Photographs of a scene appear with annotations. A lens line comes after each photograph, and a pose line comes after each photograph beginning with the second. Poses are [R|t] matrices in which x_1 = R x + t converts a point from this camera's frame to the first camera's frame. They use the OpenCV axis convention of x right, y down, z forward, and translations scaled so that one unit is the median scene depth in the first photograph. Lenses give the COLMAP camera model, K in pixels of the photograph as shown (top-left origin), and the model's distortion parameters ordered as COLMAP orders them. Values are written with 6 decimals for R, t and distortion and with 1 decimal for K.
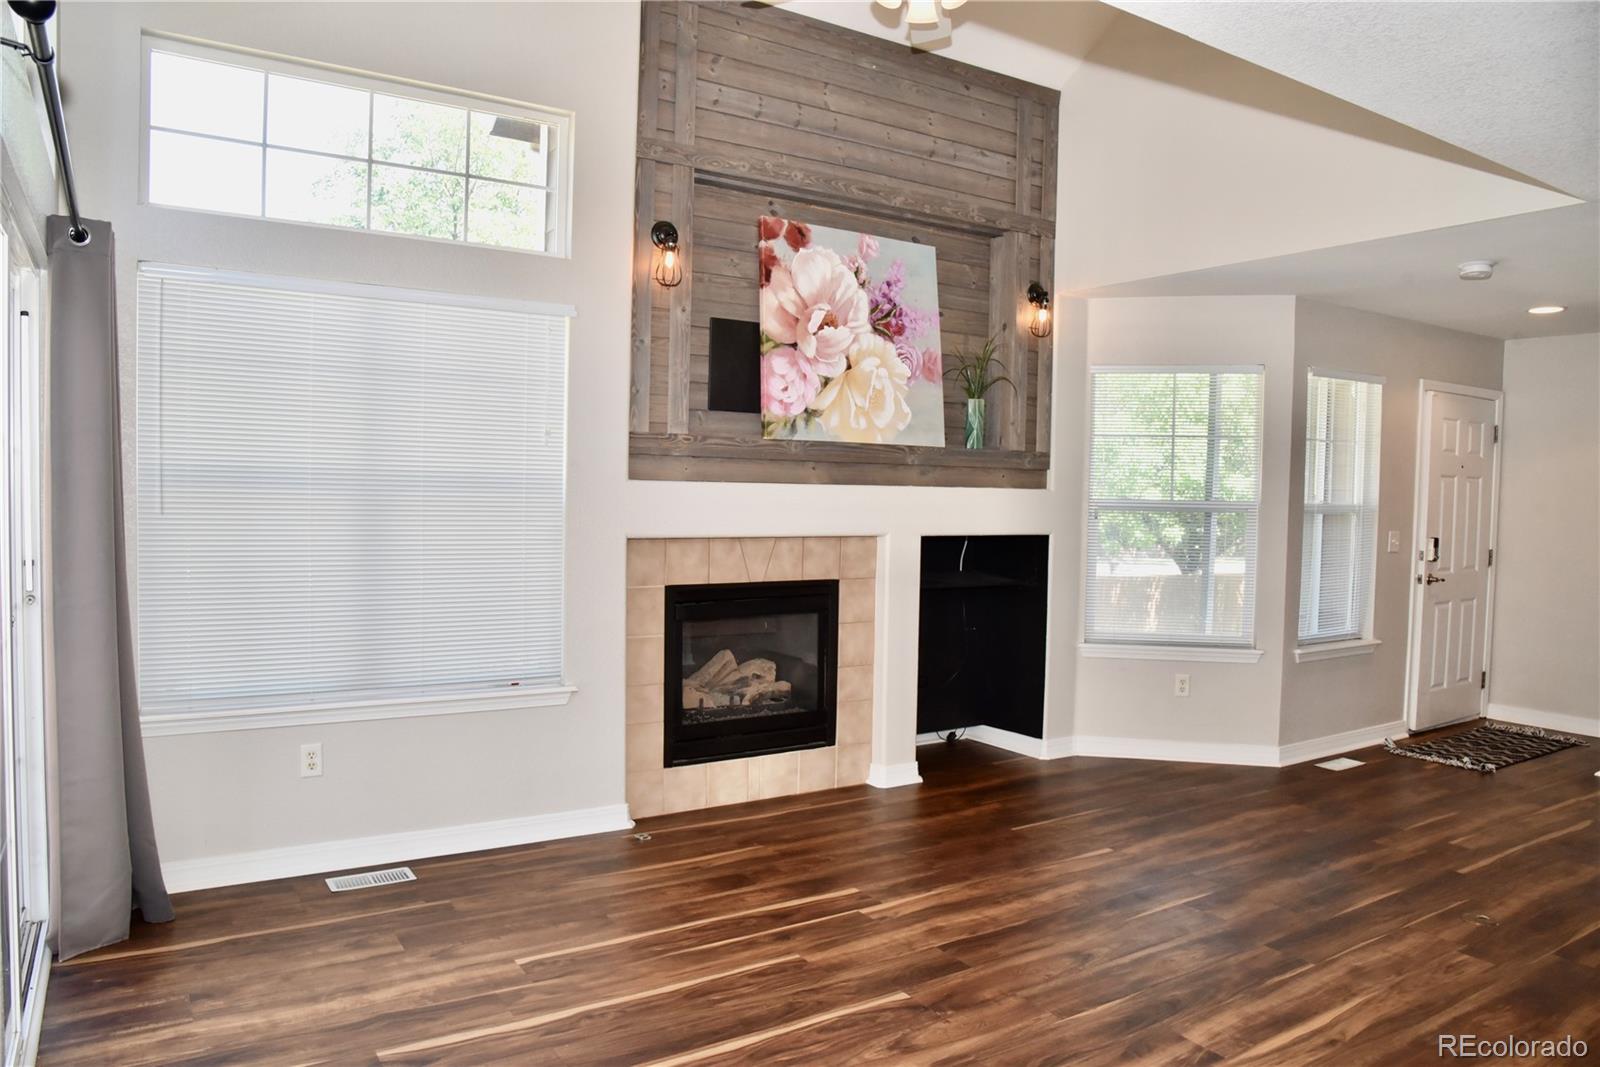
lens RADIAL K [[1084.6, 0, 794.6], [0, 1084.6, 540.8], [0, 0, 1]] dist [-0.116184, 0.067487]
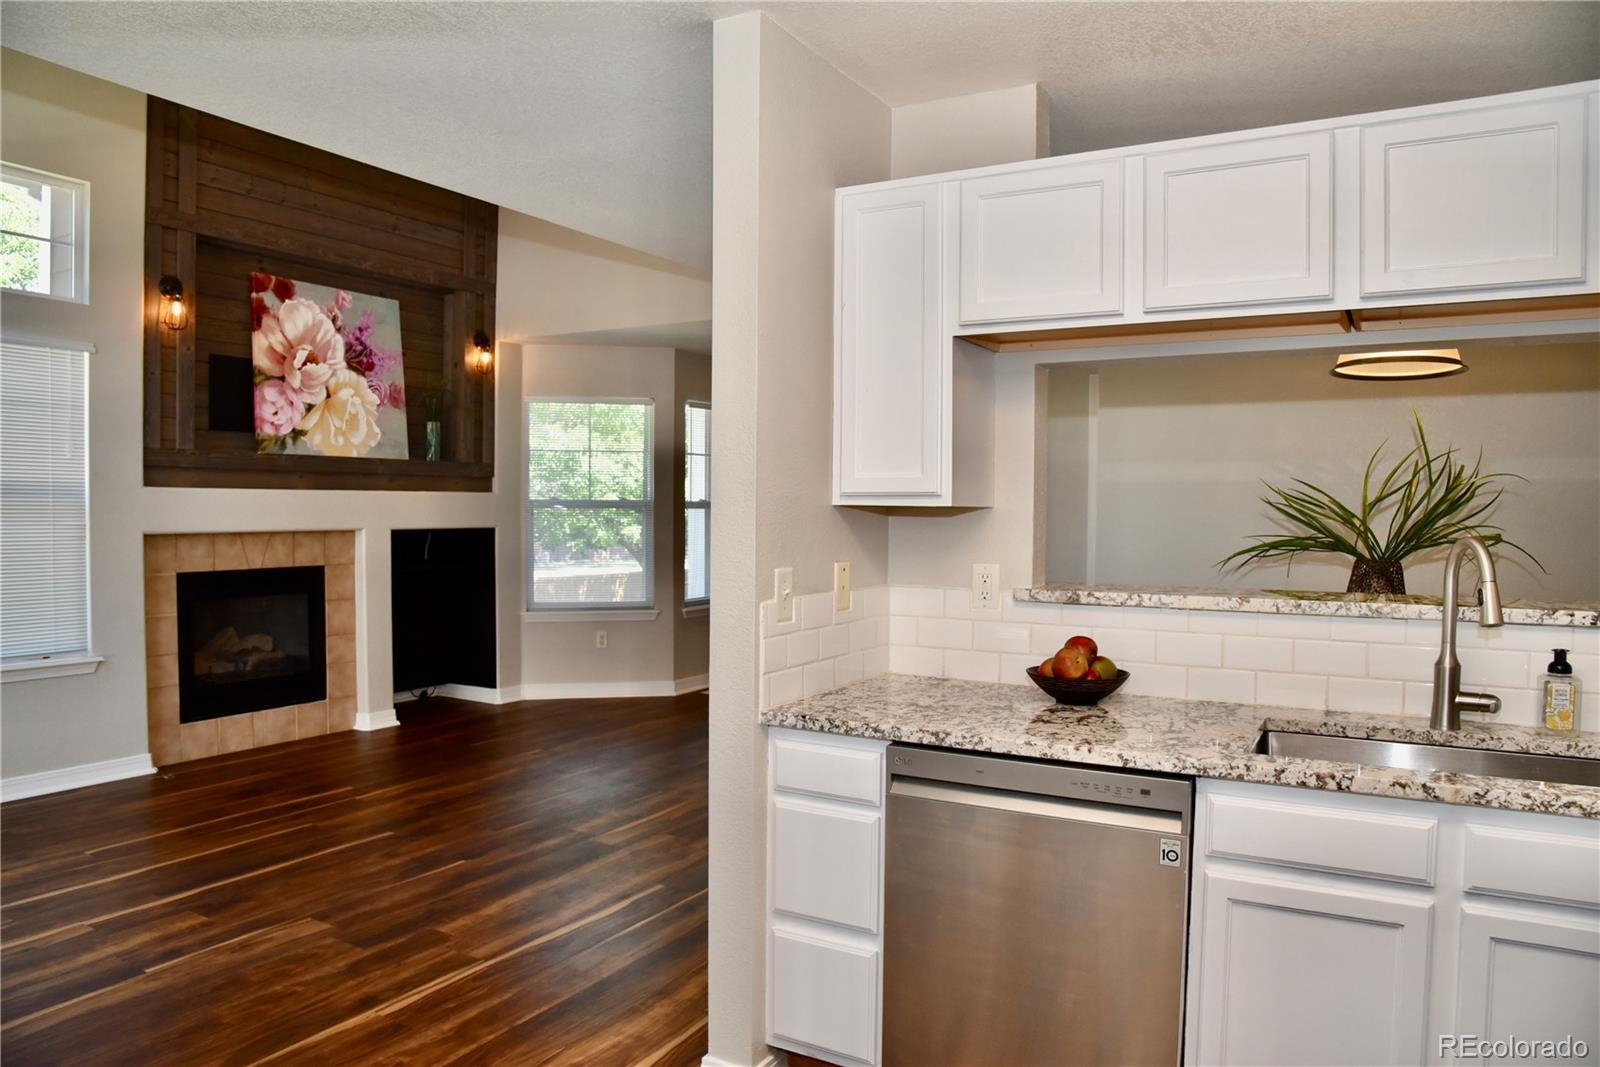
lens RADIAL K [[1084.6, 0, 794.6], [0, 1084.6, 540.8], [0, 0, 1]] dist [-0.116184, 0.067487]
pose [[0.888418, -0.027671, 0.458201, -0.038287], [0.031401, 0.999507, -0.000524, 0.024844], [-0.457961, 0.014853, 0.888848, -0.340982]]
